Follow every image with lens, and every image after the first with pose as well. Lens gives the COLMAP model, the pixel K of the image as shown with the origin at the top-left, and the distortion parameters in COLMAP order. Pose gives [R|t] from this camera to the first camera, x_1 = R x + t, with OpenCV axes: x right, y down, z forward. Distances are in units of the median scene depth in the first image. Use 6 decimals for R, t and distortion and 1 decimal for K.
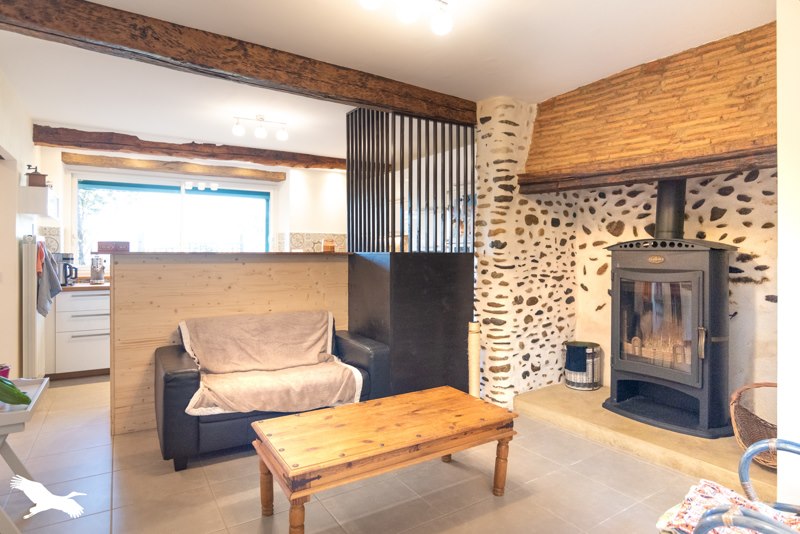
lens RADIAL K [[447.3, 0, 394.4], [0, 447.3, 250.4], [0, 0, 1]] dist [-0.025967, -0.000110]
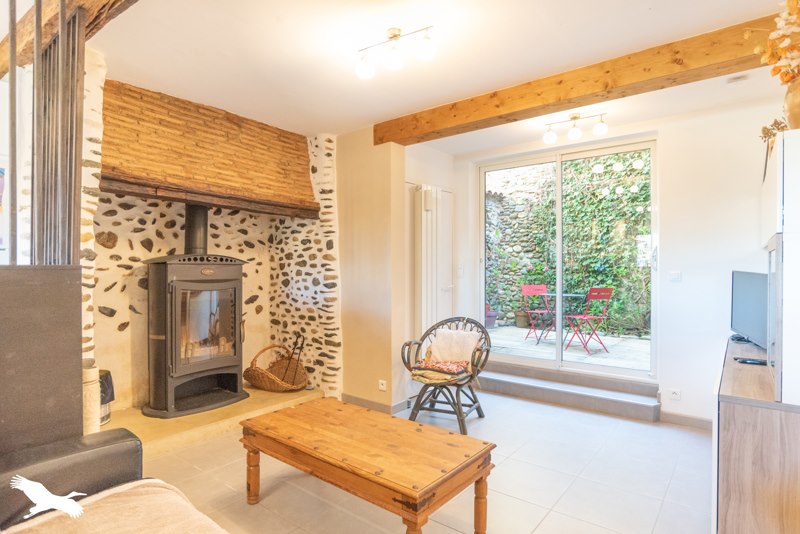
lens RADIAL K [[447.3, 0, 399.5], [0, 447.3, 267.3], [0, 0, 1]] dist [-0.025967, -0.000110]
pose [[-0.328908, -0.001254, 0.944361, -0.721289], [-0.005586, 0.999984, -0.000617, 0.006639], [-0.944345, -0.005478, -0.328910, 0.912785]]
